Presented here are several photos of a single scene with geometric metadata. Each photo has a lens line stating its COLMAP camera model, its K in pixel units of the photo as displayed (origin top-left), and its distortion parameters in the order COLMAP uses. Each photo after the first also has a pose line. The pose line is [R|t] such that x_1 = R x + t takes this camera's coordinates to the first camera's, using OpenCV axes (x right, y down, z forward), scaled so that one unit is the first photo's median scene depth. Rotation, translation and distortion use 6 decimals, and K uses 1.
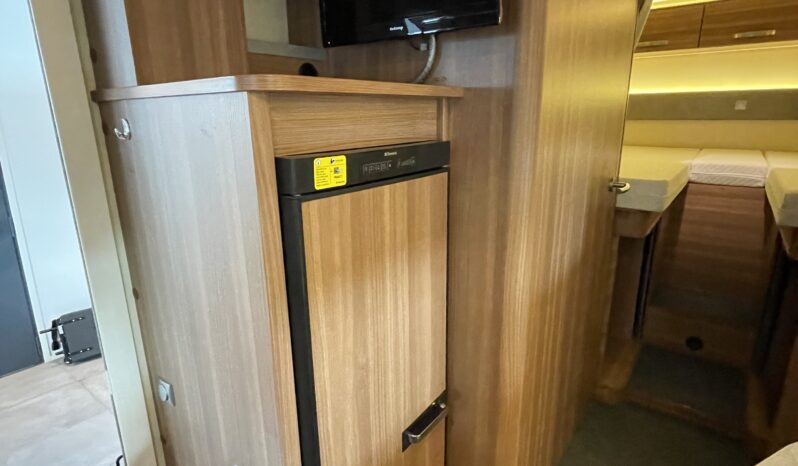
lens RADIAL K [[432.5, 0, 399.0], [0, 432.5, 233.0], [0, 0, 1]] dist [-0.004730, 0.000120]
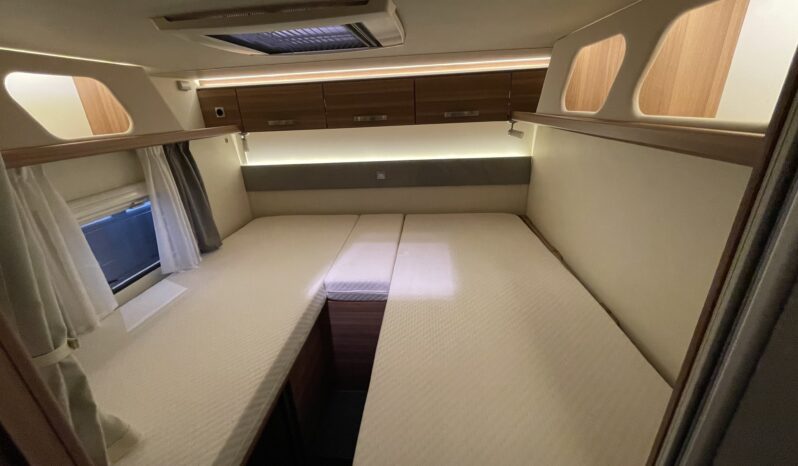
lens RADIAL K [[323.5, 0, 399.0], [0, 323.5, 233.0], [0, 0, 1]] dist [-0.000180, 0.000025]
pose [[0.839383, -0.222946, 0.495713, 0.544333], [0.177502, 0.974441, 0.137690, -0.356218], [-0.513740, -0.027585, 0.857502, 0.378217]]
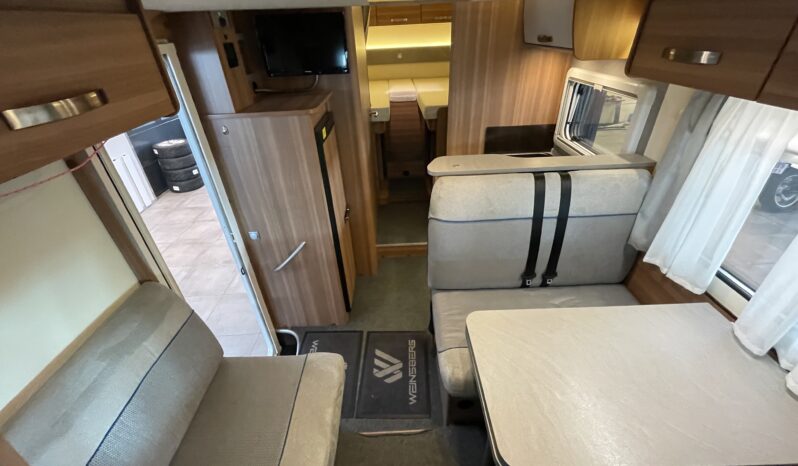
lens RADIAL K [[323.5, 0, 399.0], [0, 323.5, 233.0], [0, 0, 1]] dist [-0.000180, 0.000025]
pose [[0.777855, -0.352273, 0.520428, -0.406756], [0.194867, 0.922507, 0.333179, -0.047853], [-0.597468, -0.157751, 0.786223, -0.449582]]
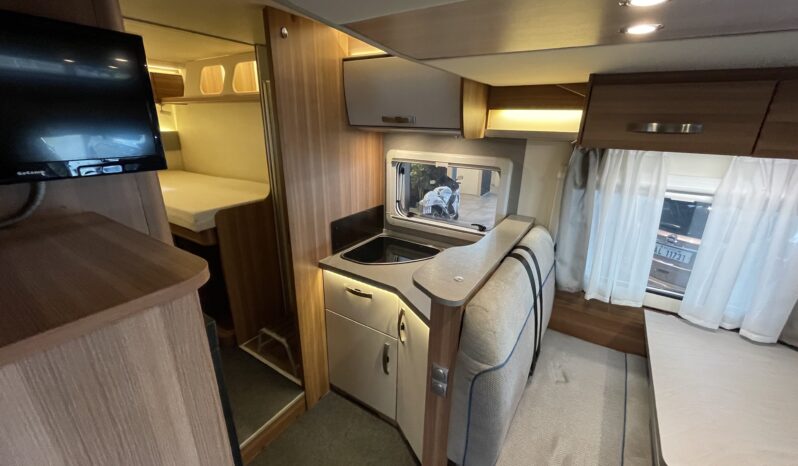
lens RADIAL K [[323.5, 0, 399.0], [0, 323.5, 233.0], [0, 0, 1]] dist [-0.000180, 0.000025]
pose [[-0.089782, -0.313313, 0.945396, -0.312604], [0.248466, 0.912170, 0.325898, -0.162942], [-0.964471, 0.264159, -0.004049, 0.130229]]
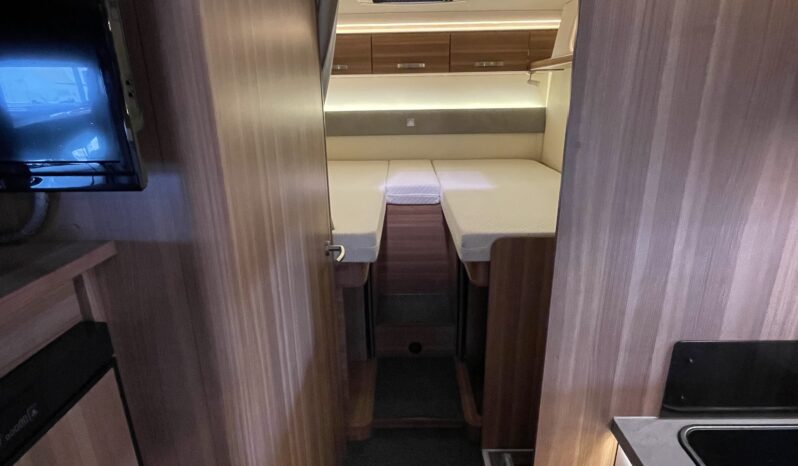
lens RADIAL K [[432.5, 0, 399.0], [0, 432.5, 233.0], [0, 0, 1]] dist [-0.004730, 0.000120]
pose [[0.800085, -0.185536, 0.570473, 0.057149], [0.164033, 0.982391, 0.089449, -0.153468], [-0.577024, 0.022010, 0.816431, 0.089659]]
